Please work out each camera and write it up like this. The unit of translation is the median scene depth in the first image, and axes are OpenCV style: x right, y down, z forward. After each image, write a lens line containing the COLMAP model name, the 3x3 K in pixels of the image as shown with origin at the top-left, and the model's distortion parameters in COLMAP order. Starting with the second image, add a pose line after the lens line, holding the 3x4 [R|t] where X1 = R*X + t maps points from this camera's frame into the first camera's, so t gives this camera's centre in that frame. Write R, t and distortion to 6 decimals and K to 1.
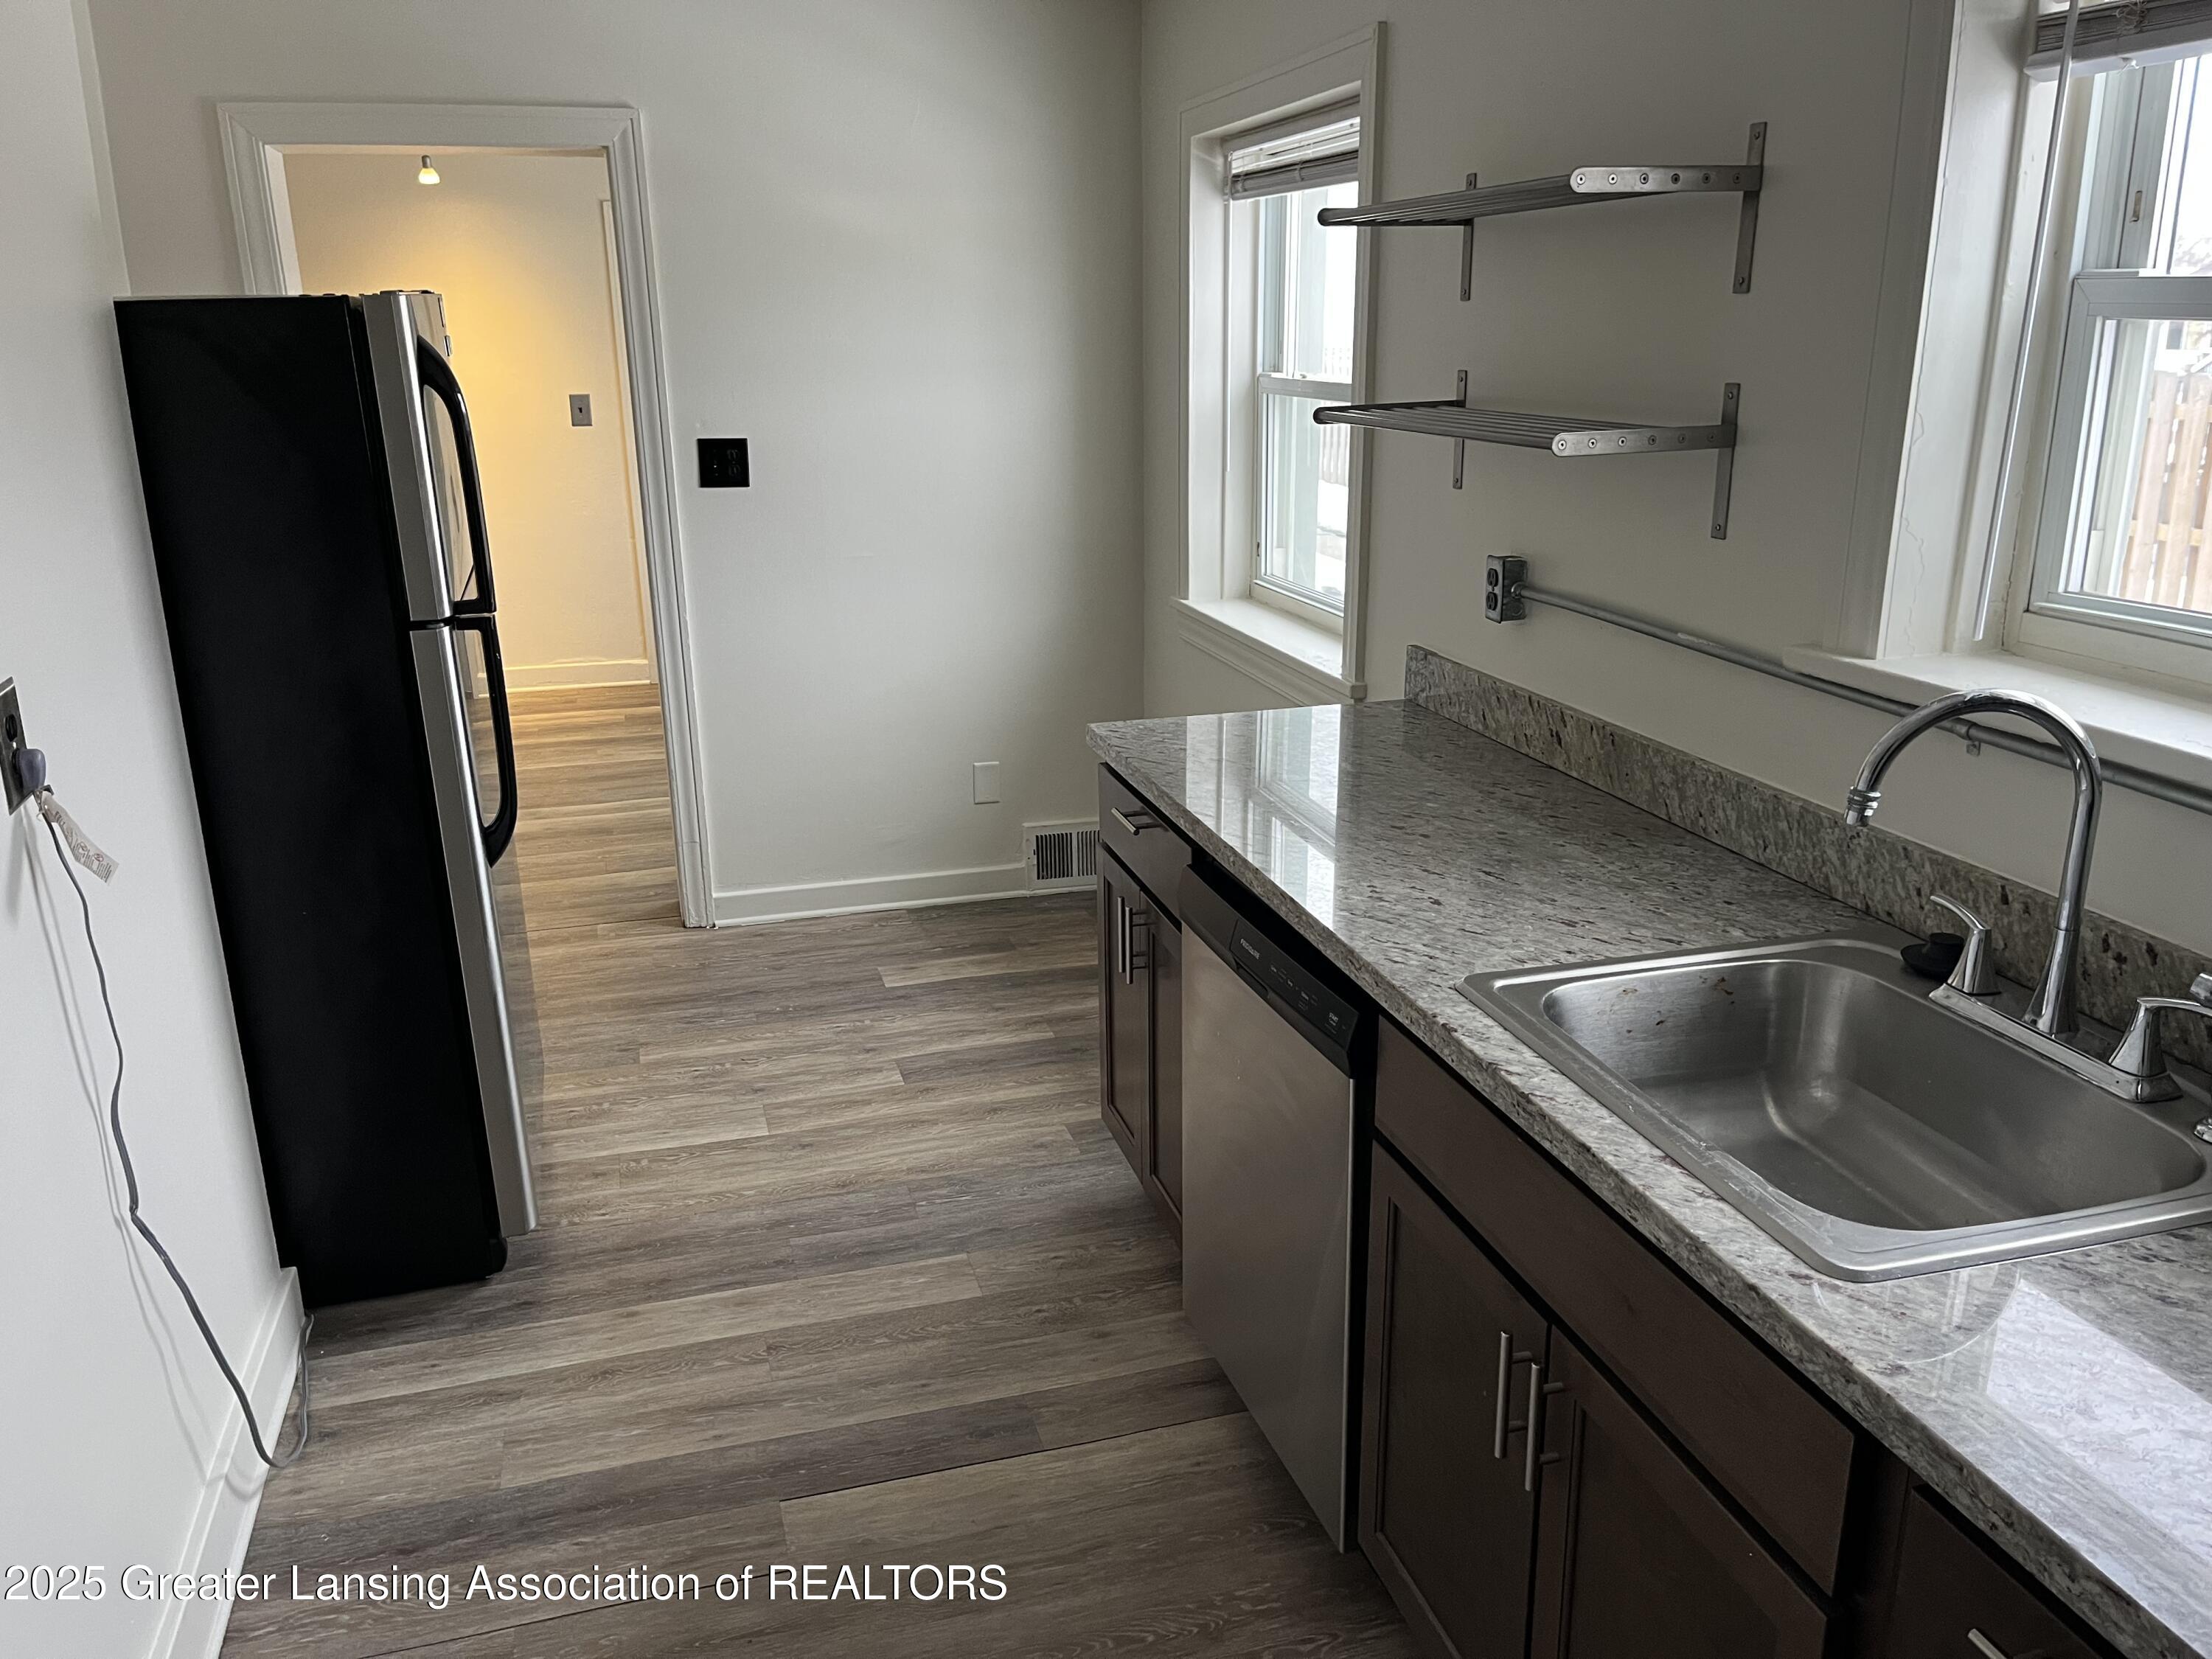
lens RADIAL K [[1679.7, 0, 1106.9], [0, 1679.7, 827.1], [0, 0, 1]] dist [0.037455, -0.005445]
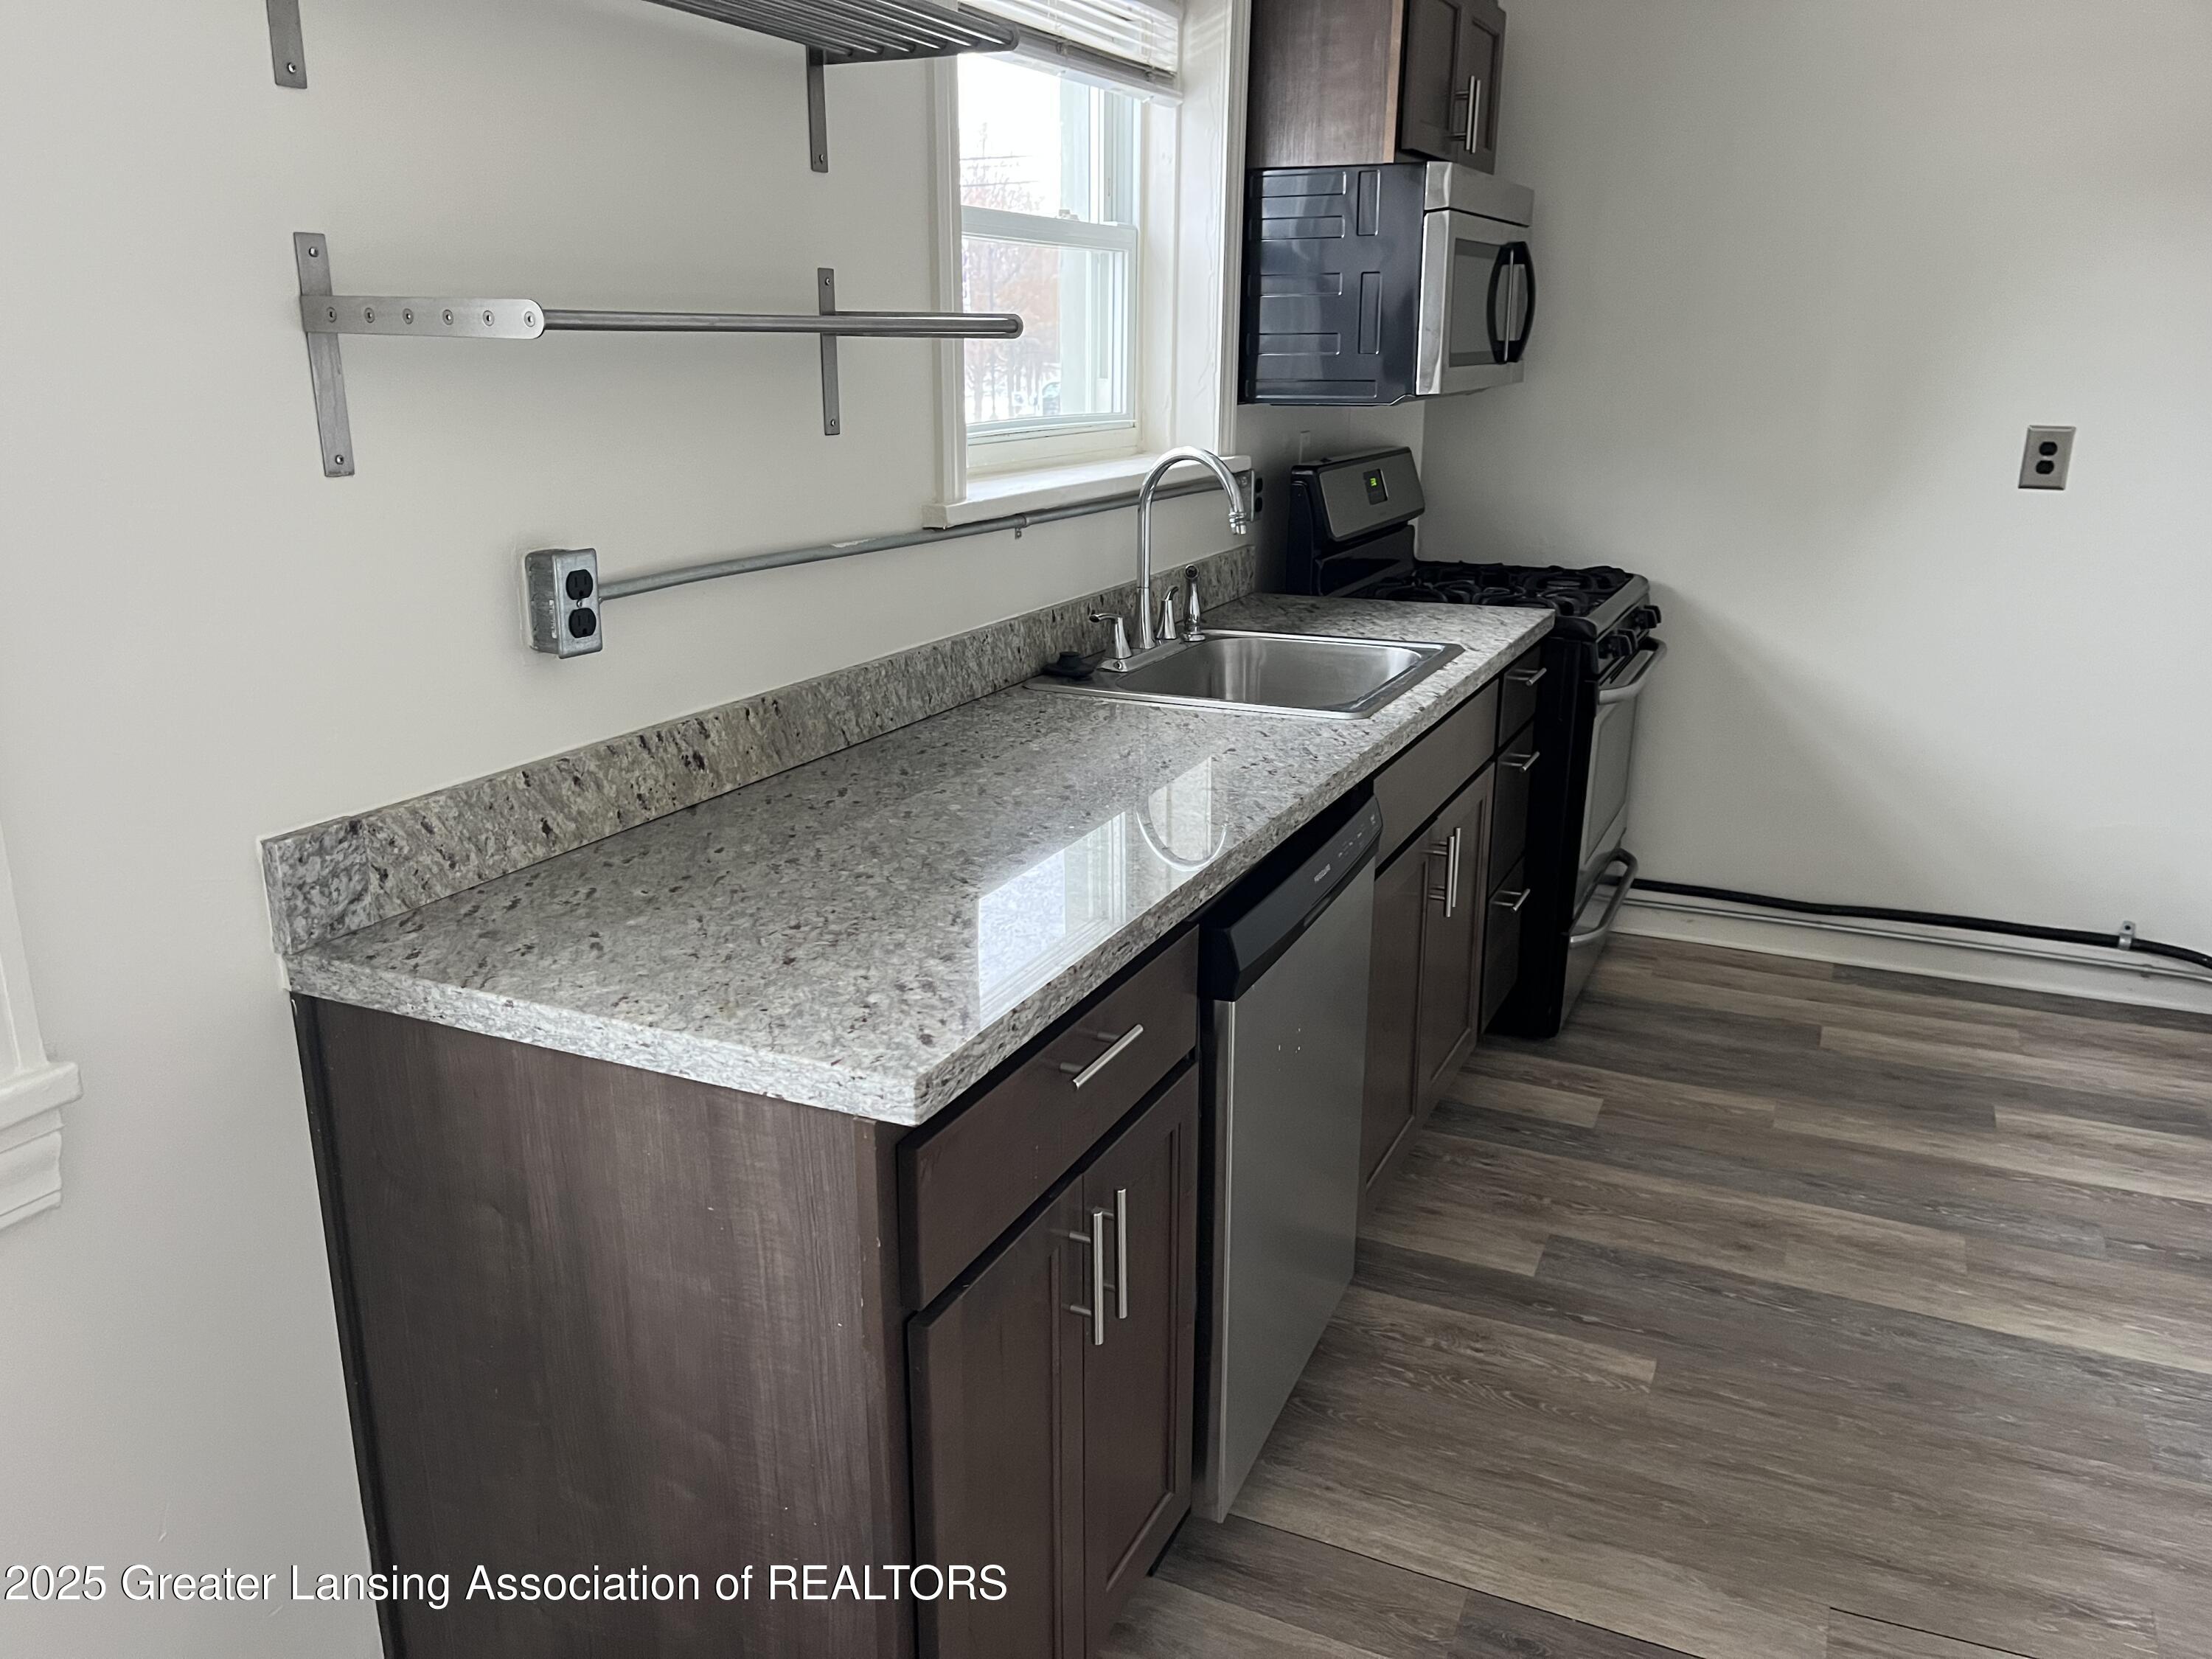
lens RADIAL K [[1679.7, 0, 1110.6], [0, 1679.7, 836.3], [0, 0, 1]] dist [0.037455, -0.005445]
pose [[-0.756780, -0.174420, 0.629969, -0.355846], [0.196208, 0.858689, 0.473450, -0.356545], [-0.623527, 0.481903, -0.615616, 1.437330]]
